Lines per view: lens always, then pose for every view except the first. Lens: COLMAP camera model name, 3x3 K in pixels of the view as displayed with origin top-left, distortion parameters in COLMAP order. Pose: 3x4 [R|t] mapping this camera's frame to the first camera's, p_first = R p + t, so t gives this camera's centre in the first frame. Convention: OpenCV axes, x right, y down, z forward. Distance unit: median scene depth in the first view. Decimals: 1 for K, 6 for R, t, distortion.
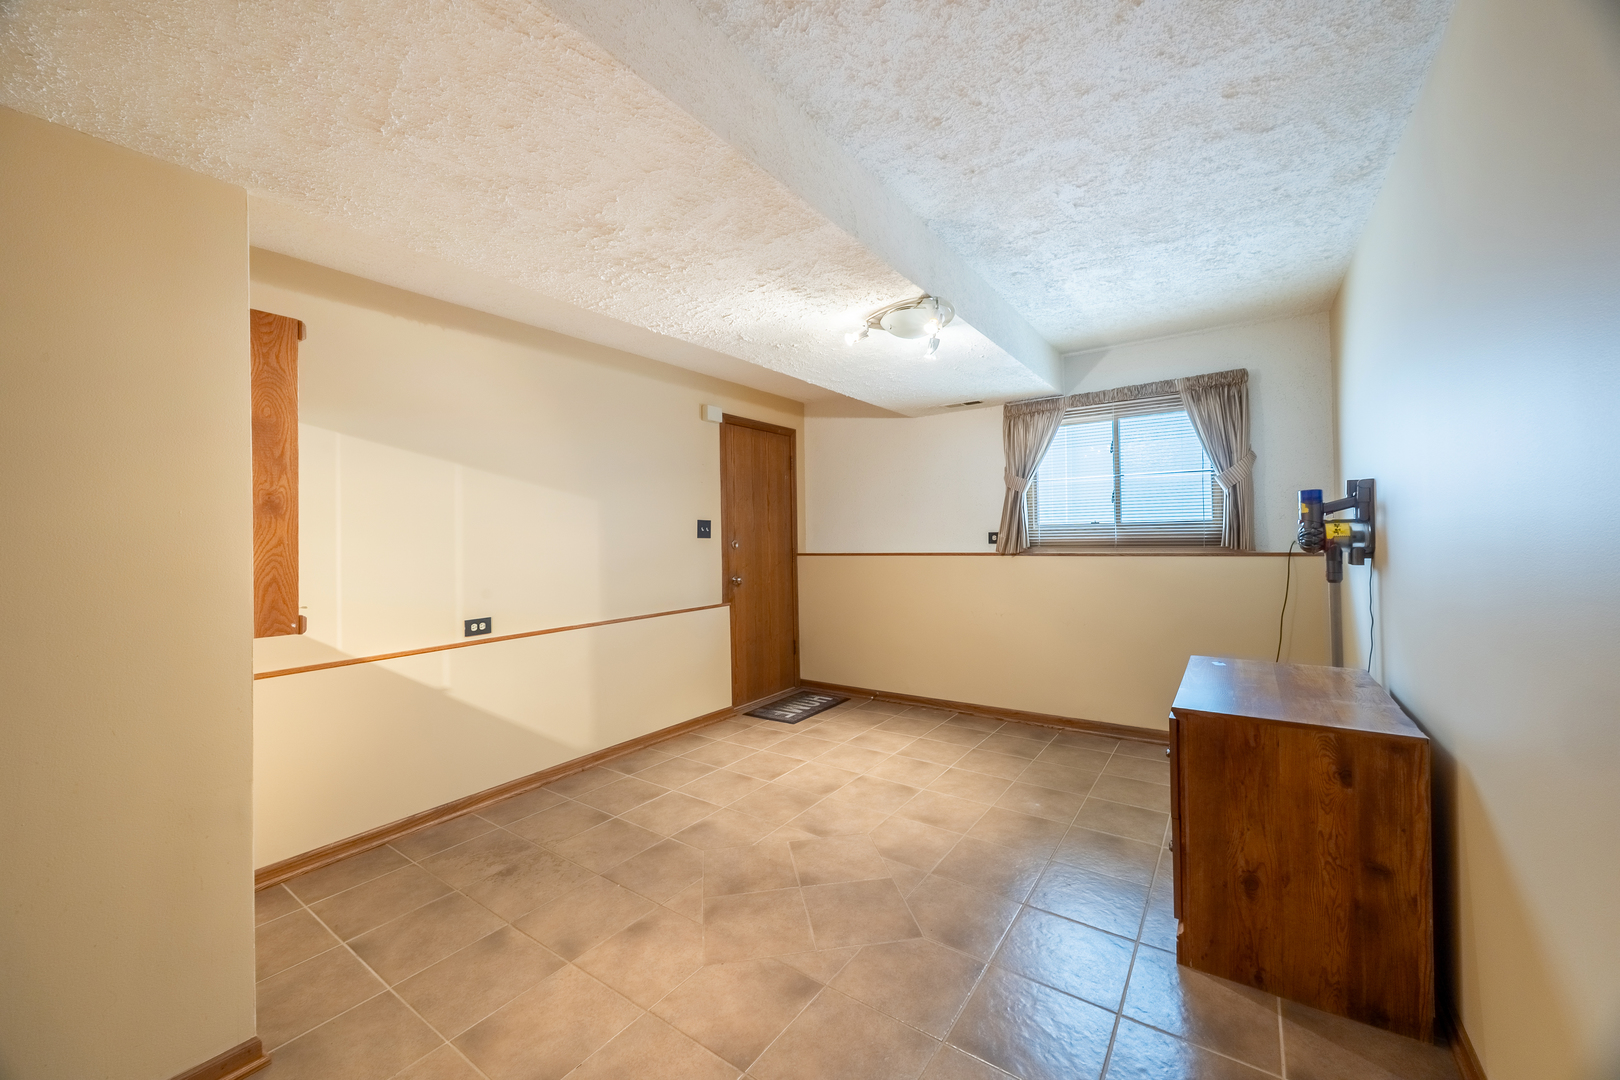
lens RADIAL K [[614.5, 0, 806.8], [0, 614.5, 535.3], [0, 0, 1]] dist [0.000111, 0.000014]
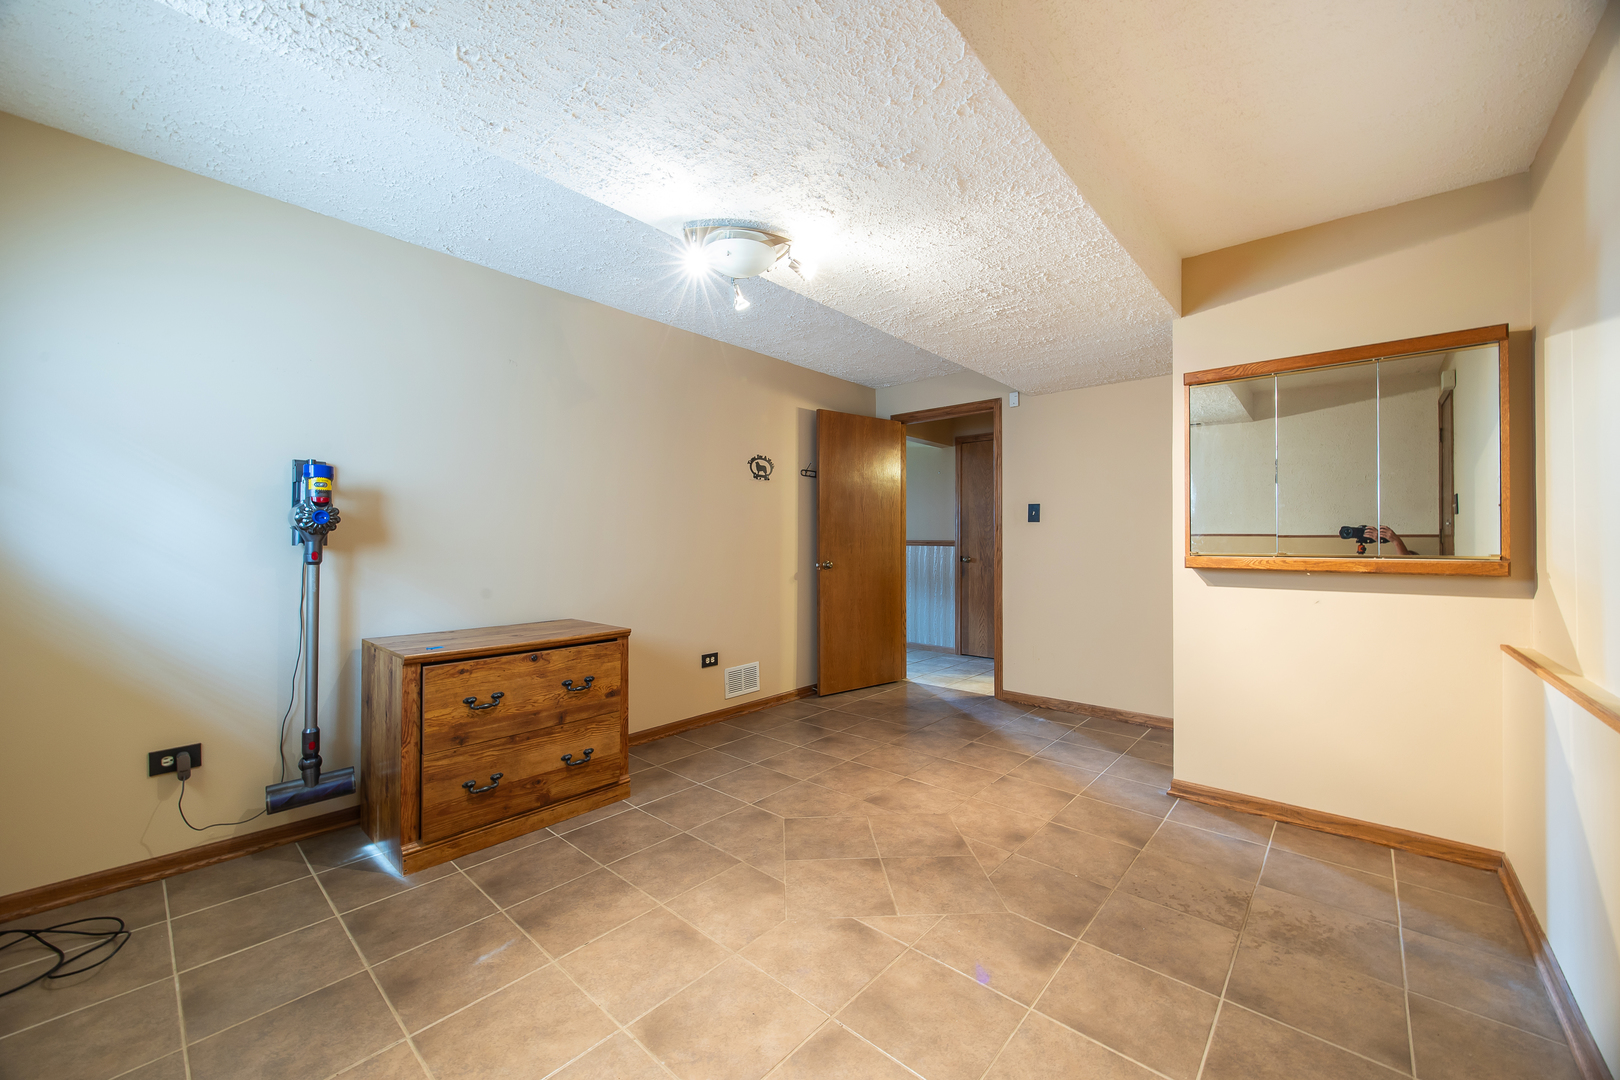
lens RADIAL K [[614.5, 0, 806.8], [0, 614.5, 535.3], [0, 0, 1]] dist [0.000111, 0.000014]
pose [[-0.993239, 0.018611, 0.114584, -0.015548], [0.017349, 0.999777, -0.012003, 0.053741], [-0.114782, -0.009934, -0.993341, 1.865148]]
